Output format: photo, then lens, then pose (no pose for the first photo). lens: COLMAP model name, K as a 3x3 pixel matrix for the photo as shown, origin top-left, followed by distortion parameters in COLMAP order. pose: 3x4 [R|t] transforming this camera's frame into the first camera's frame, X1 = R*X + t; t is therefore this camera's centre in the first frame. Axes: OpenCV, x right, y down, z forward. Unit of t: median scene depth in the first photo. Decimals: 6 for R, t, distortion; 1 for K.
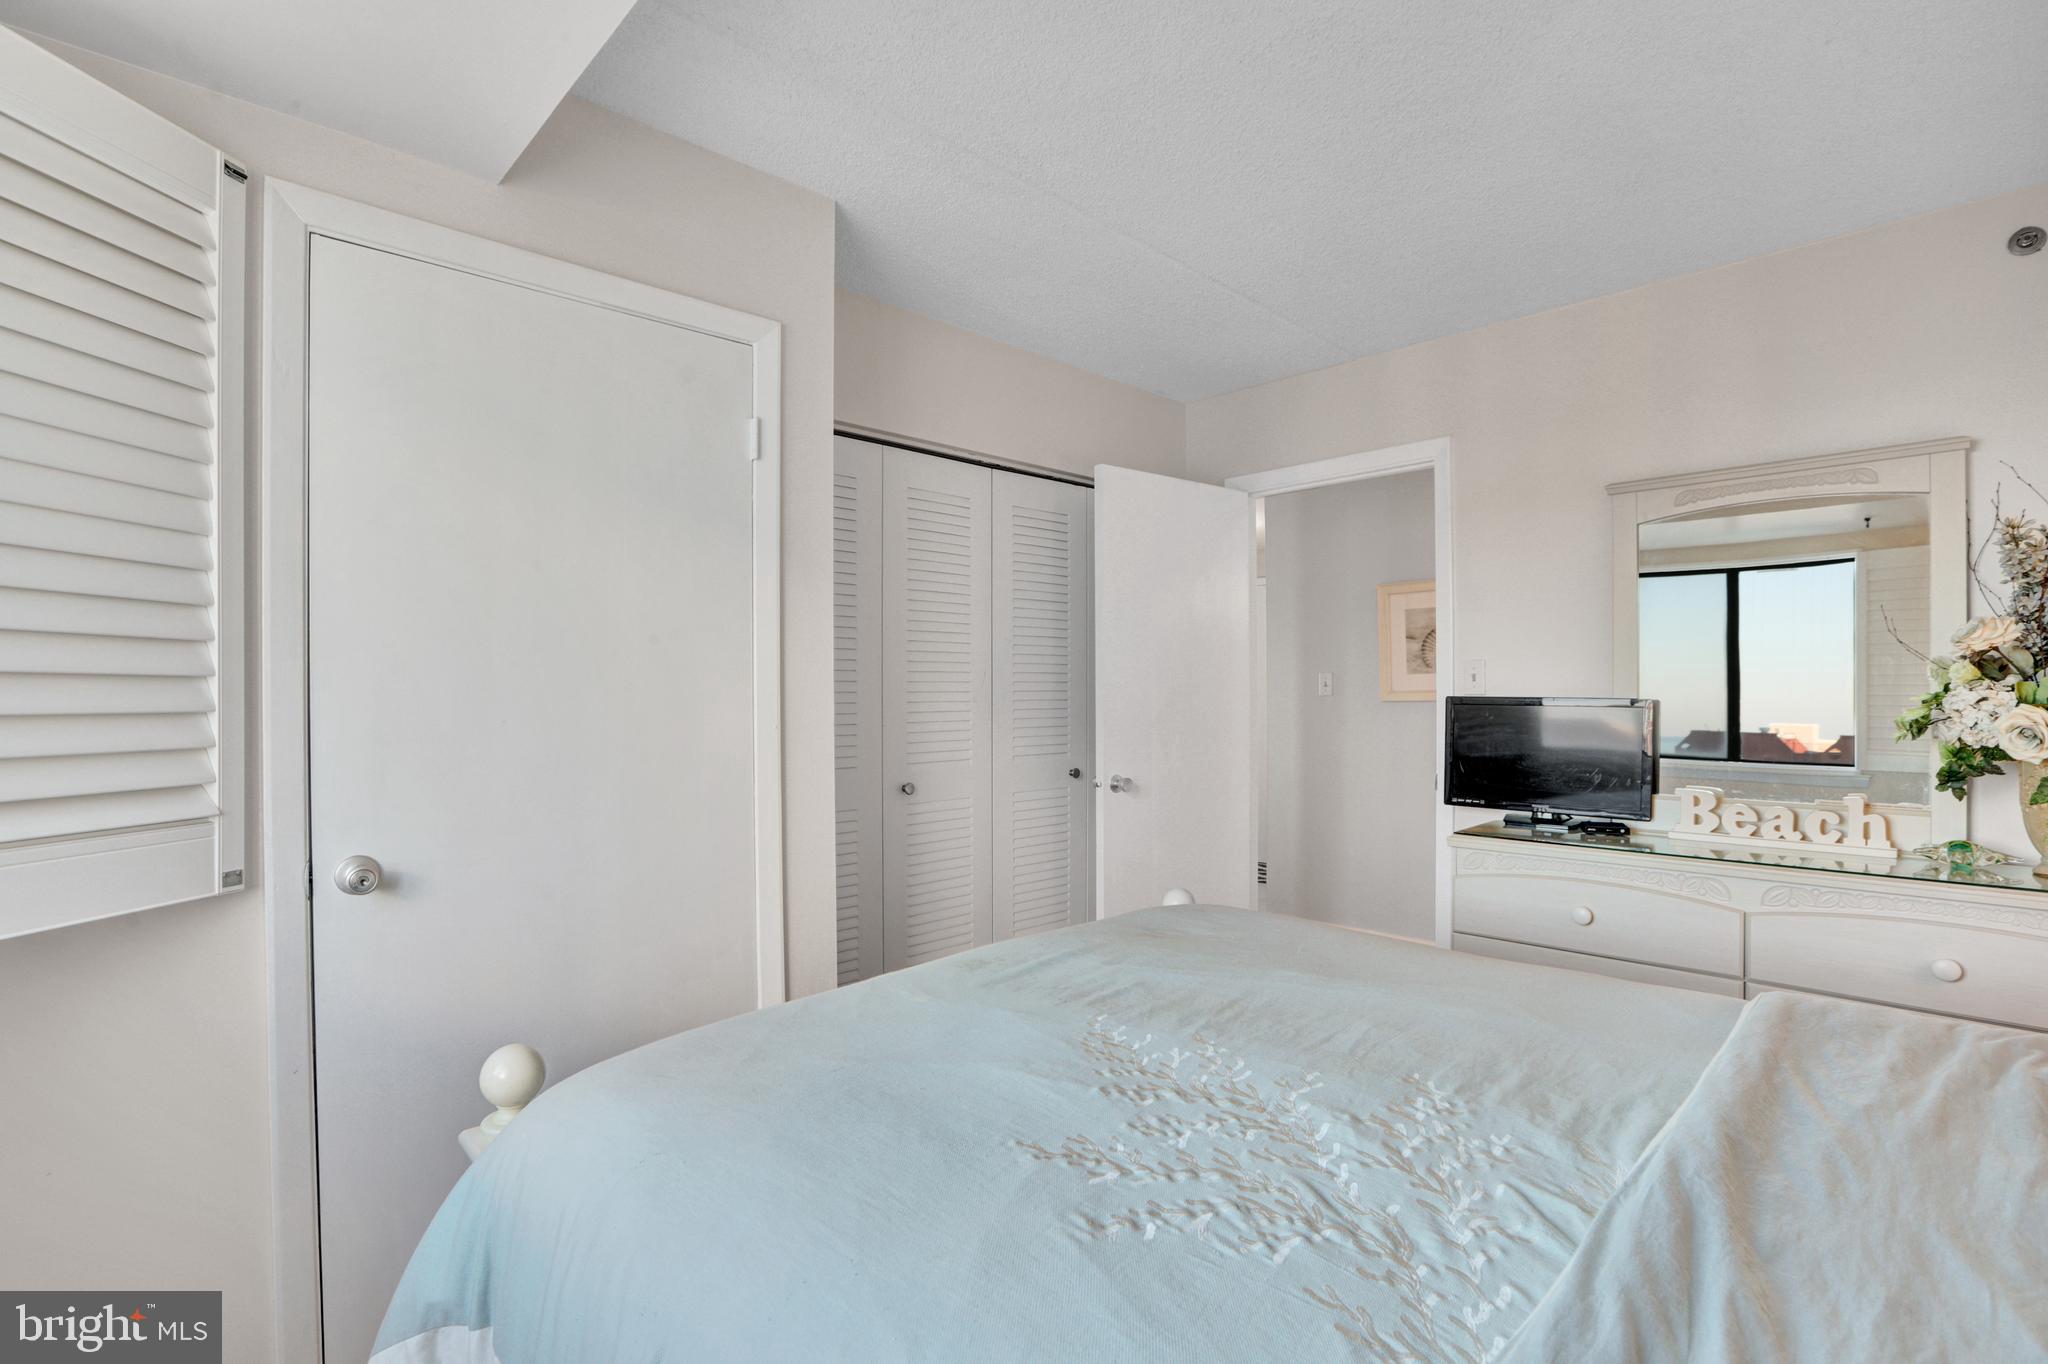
lens RADIAL K [[952.7, 0, 1004.4], [0, 952.7, 687.7], [0, 0, 1]] dist [-0.068020, 0.032485]
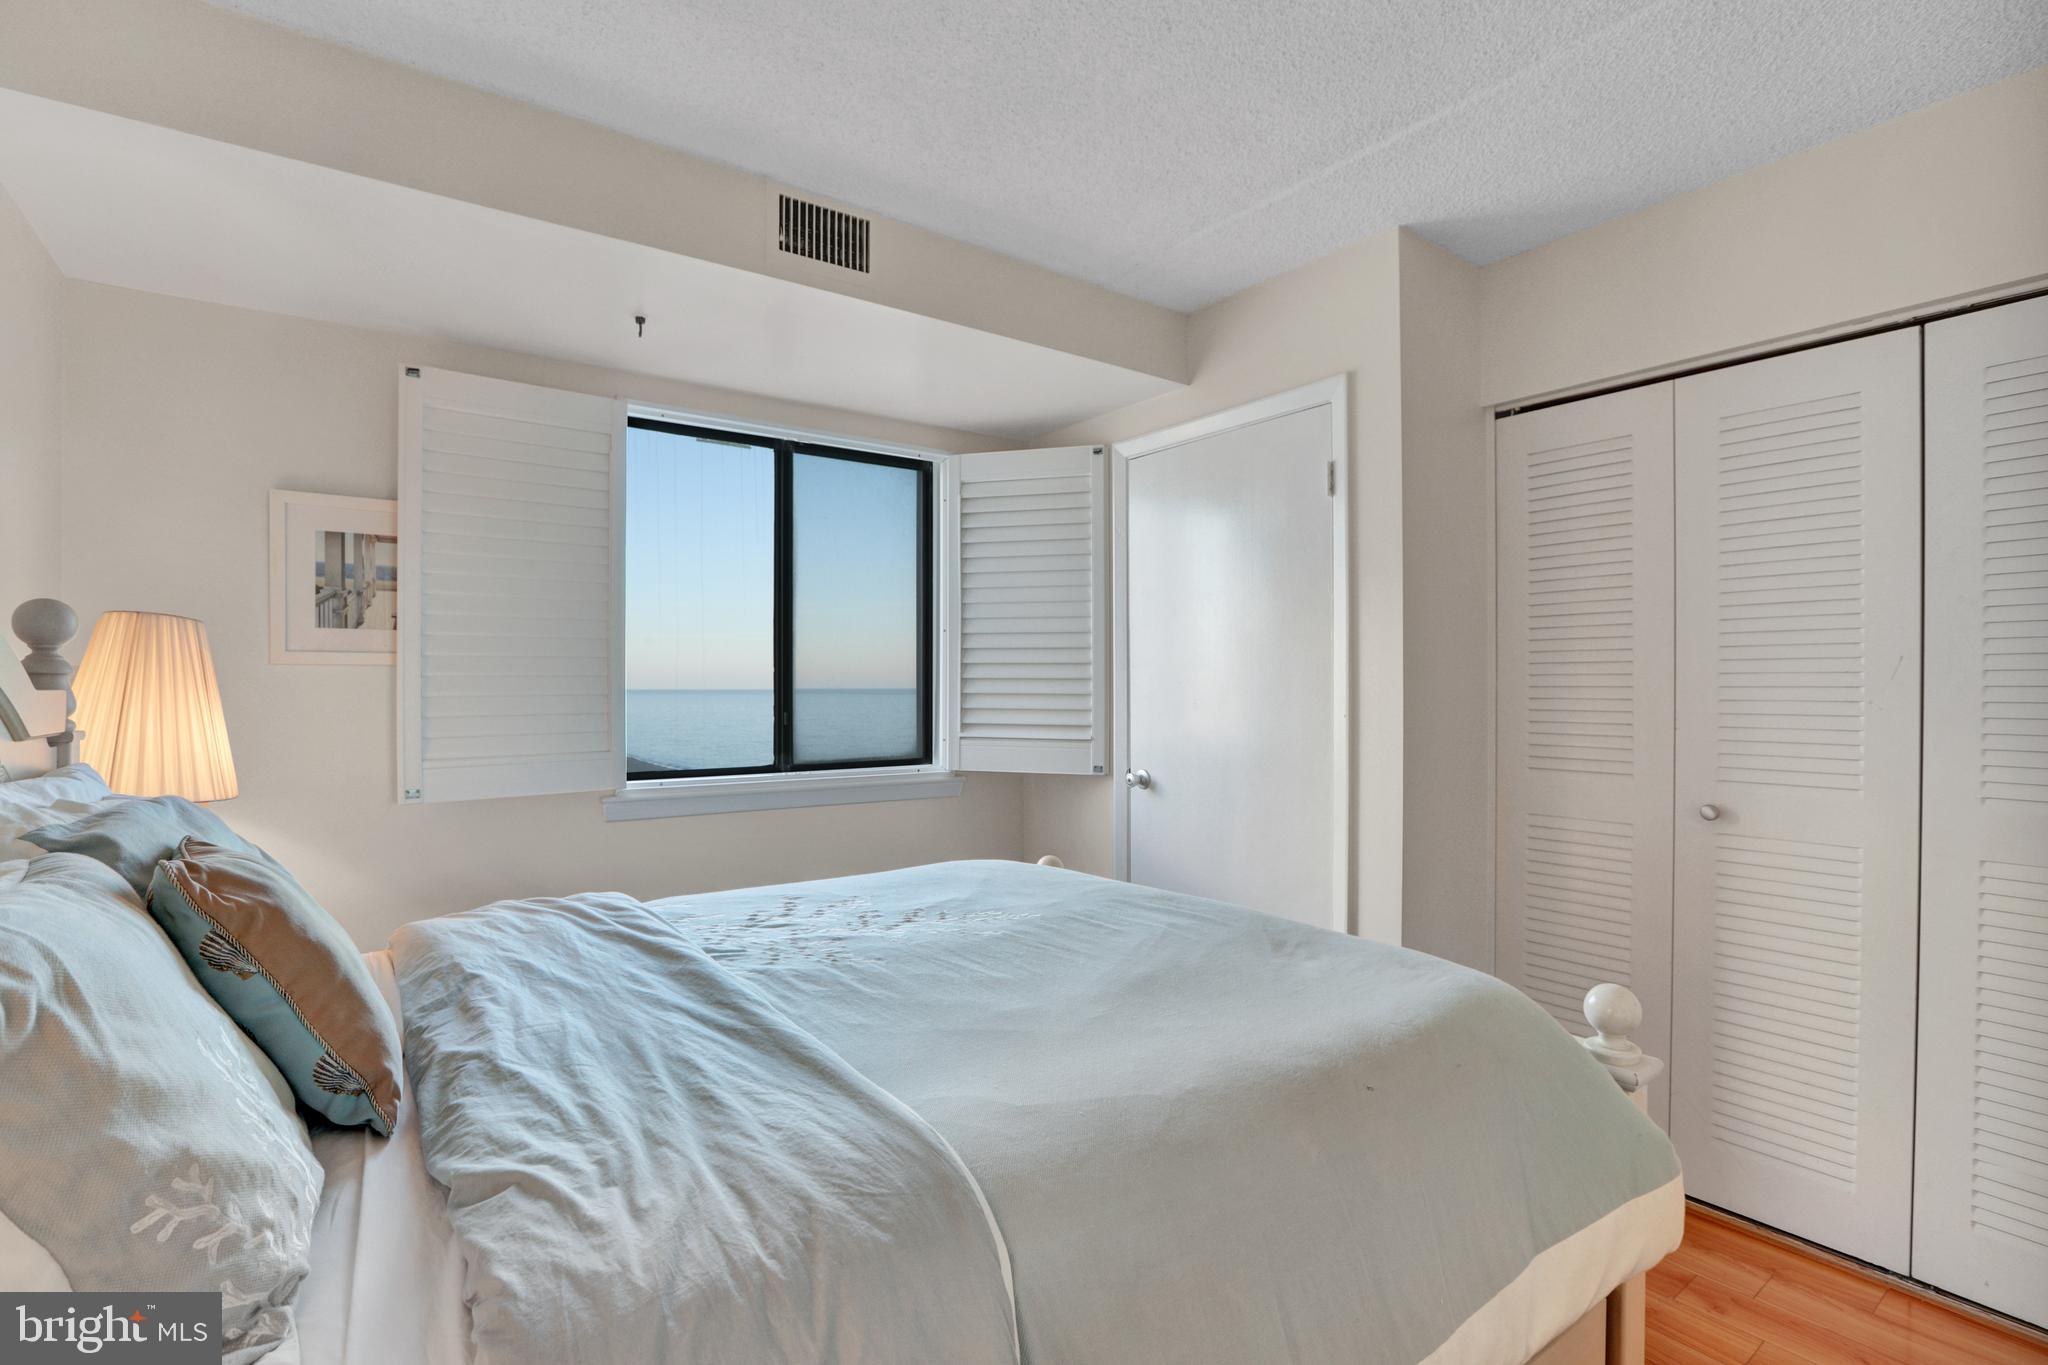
lens RADIAL K [[949.3, 0, 1026.4], [0, 949.3, 687.8], [0, 0, 1]] dist [-0.022328, 0.000226]
pose [[-0.123957, 0.009350, -0.992244, 1.448898], [0.007432, 0.999936, 0.008494, -0.010797], [0.992260, -0.006321, -0.124019, 1.101241]]
